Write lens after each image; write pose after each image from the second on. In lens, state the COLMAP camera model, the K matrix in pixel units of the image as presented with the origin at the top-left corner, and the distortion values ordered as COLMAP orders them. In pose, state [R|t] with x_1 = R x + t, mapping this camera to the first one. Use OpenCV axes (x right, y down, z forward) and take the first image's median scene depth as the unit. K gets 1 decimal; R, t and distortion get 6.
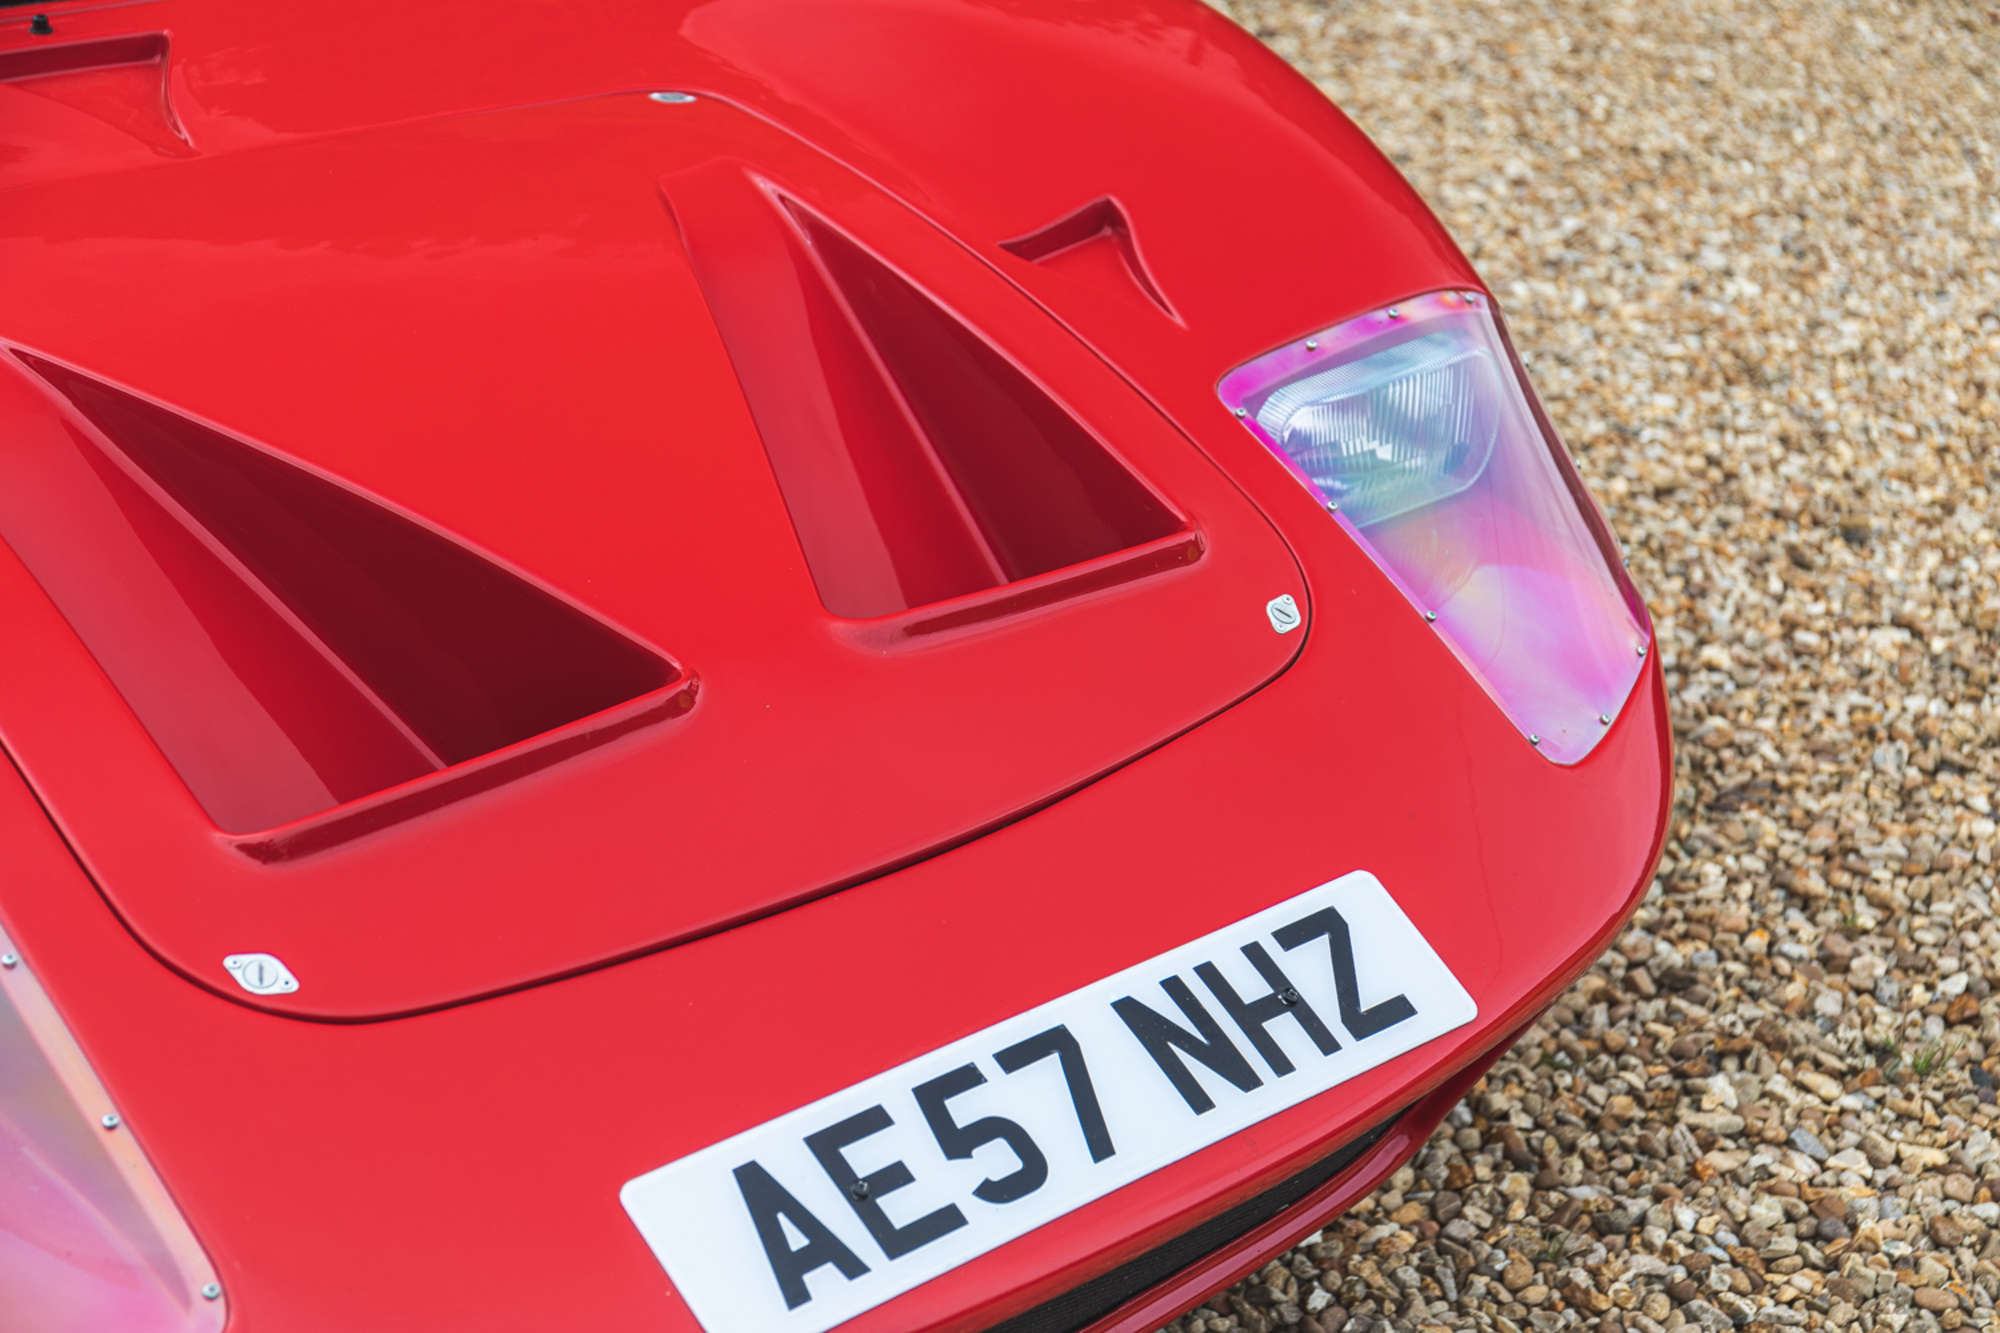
lens RADIAL K [[3028.8, 0, 982.1], [0, 3028.8, 682.1], [0, 0, 1]] dist [-0.028363, 0.000000]
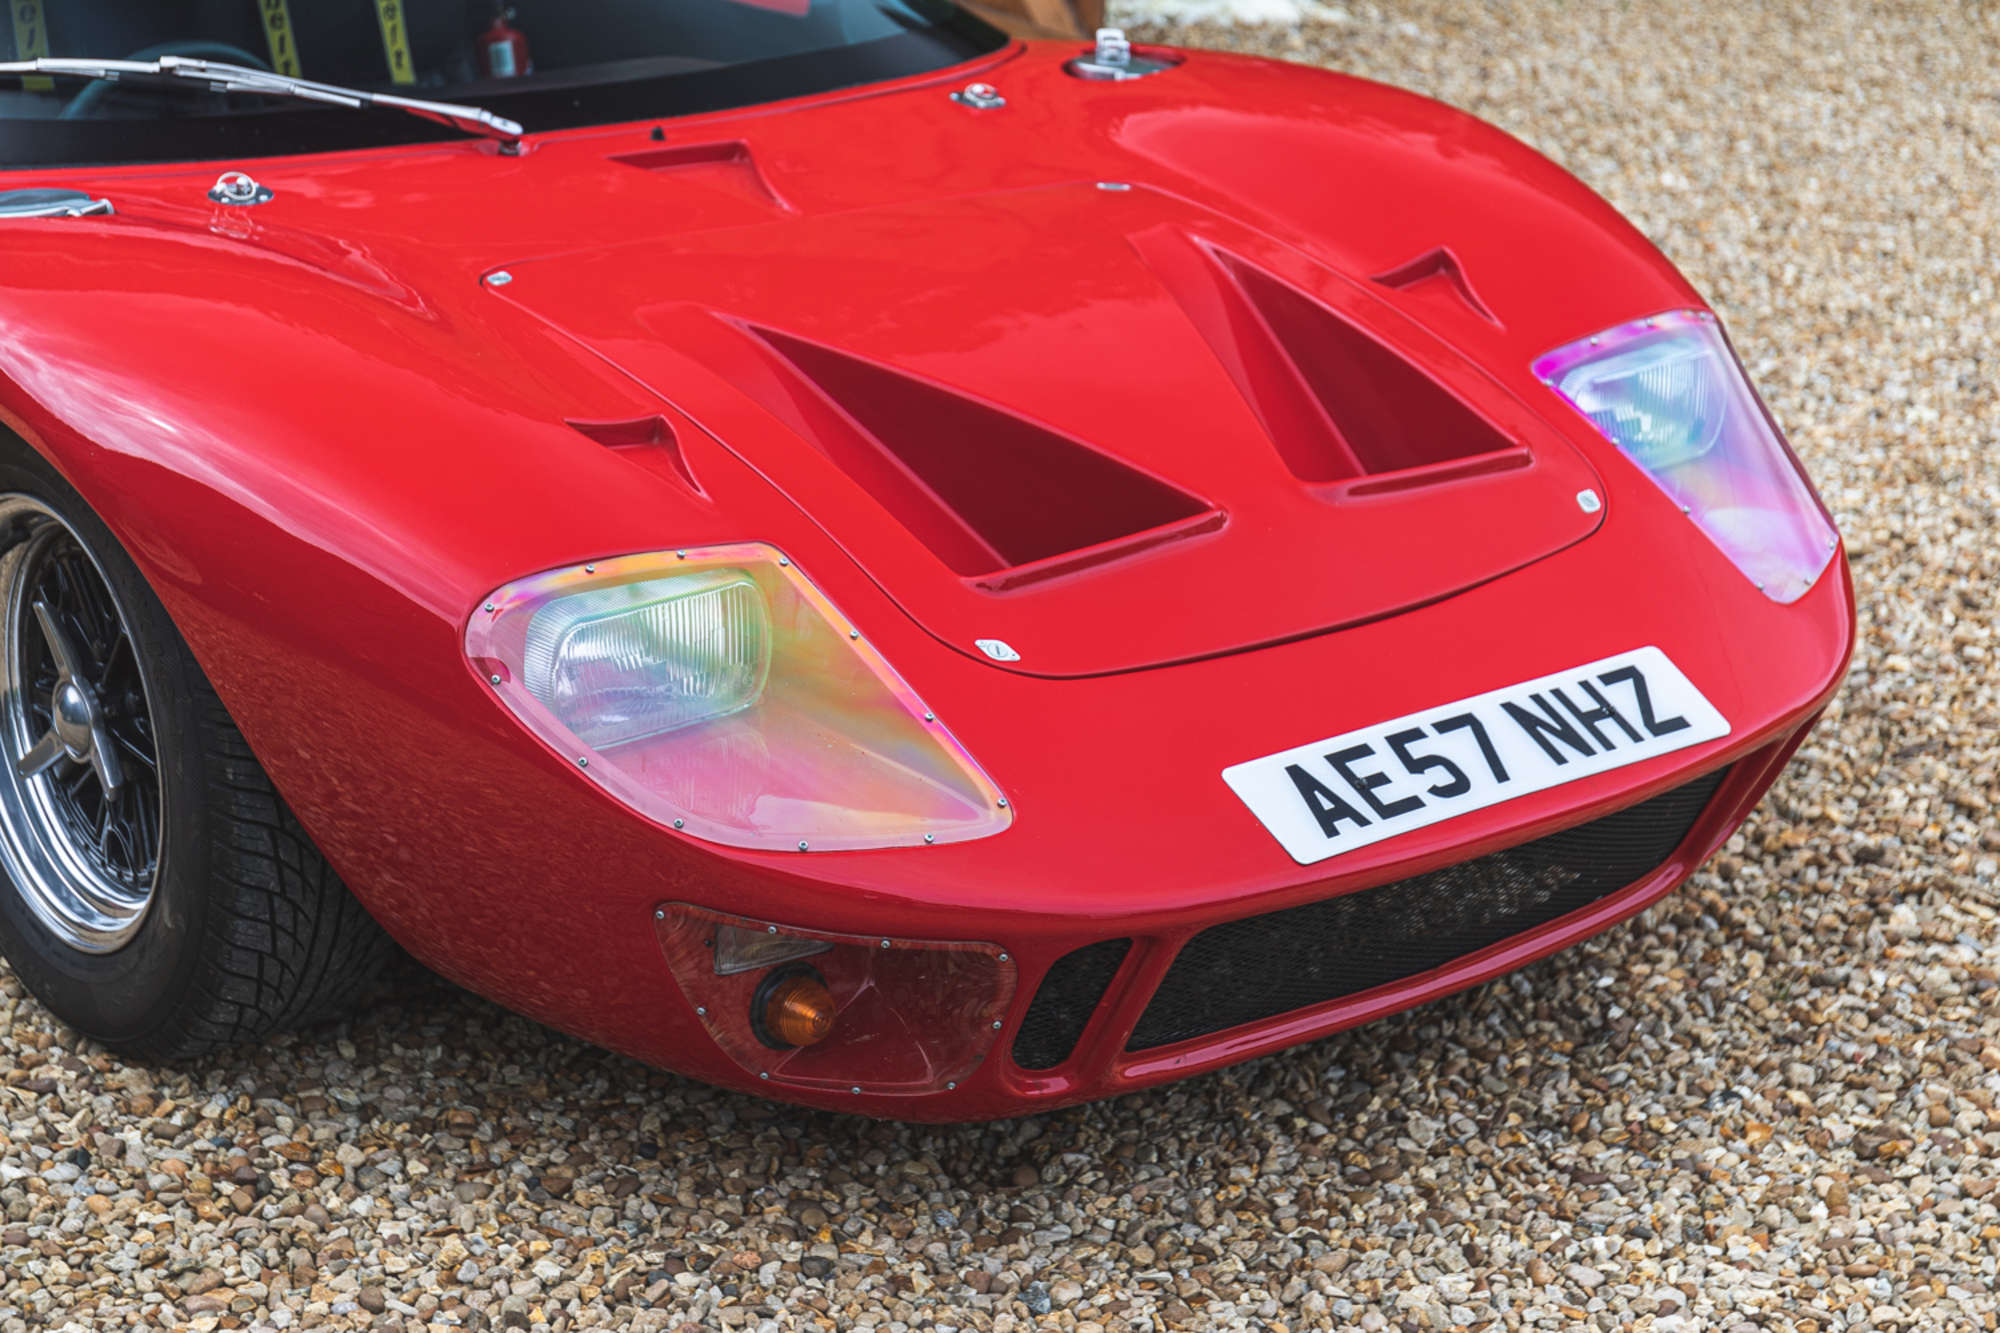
lens RADIAL K [[3782.1, 0, 1012.9], [0, 3782.1, 655.4], [0, 0, 1]] dist [-0.034176, 0.000000]
pose [[0.999985, -0.004291, -0.003519, -0.153571], [0.003836, 0.992730, -0.120305, 0.239303], [0.004009, 0.120290, 0.992731, -0.721126]]
